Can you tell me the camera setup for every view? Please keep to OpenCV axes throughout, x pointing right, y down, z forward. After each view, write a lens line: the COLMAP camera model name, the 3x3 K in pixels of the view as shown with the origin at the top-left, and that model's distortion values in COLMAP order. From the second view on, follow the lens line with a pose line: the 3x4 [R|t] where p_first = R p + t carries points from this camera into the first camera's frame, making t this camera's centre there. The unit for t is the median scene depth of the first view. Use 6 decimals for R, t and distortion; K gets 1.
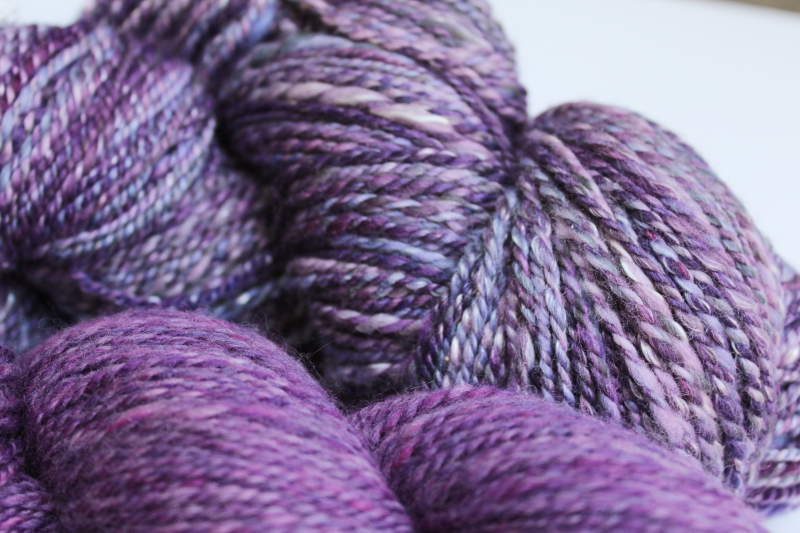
lens RADIAL K [[1230.8, 0, 400.0], [0, 1230.8, 266.5], [0, 0, 1]] dist [-0.012095, 0.169661]
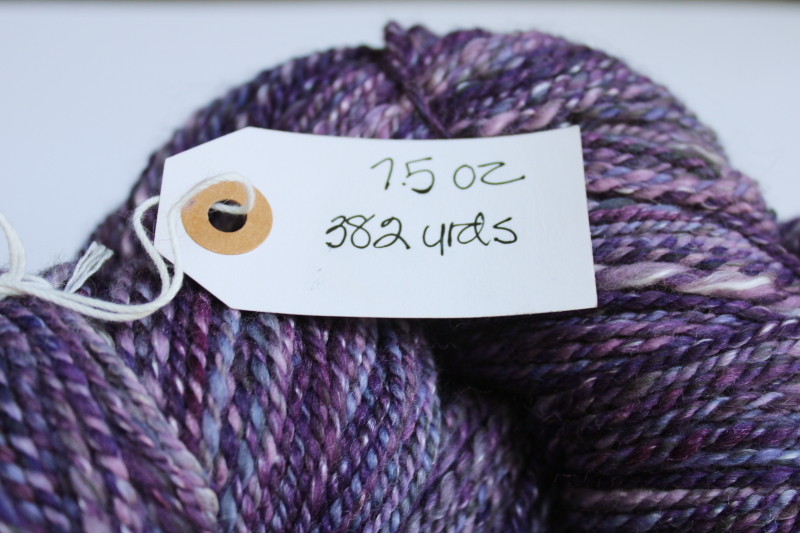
lens RADIAL K [[1230.8, 0, 400.0], [0, 1230.8, 266.5], [0, 0, 1]] dist [-0.012095, 0.169661]
pose [[0.908927, -0.244151, 0.337998, -0.436482], [0.226655, 0.969718, 0.090961, -0.247926], [-0.349971, -0.006068, 0.936741, 0.330376]]
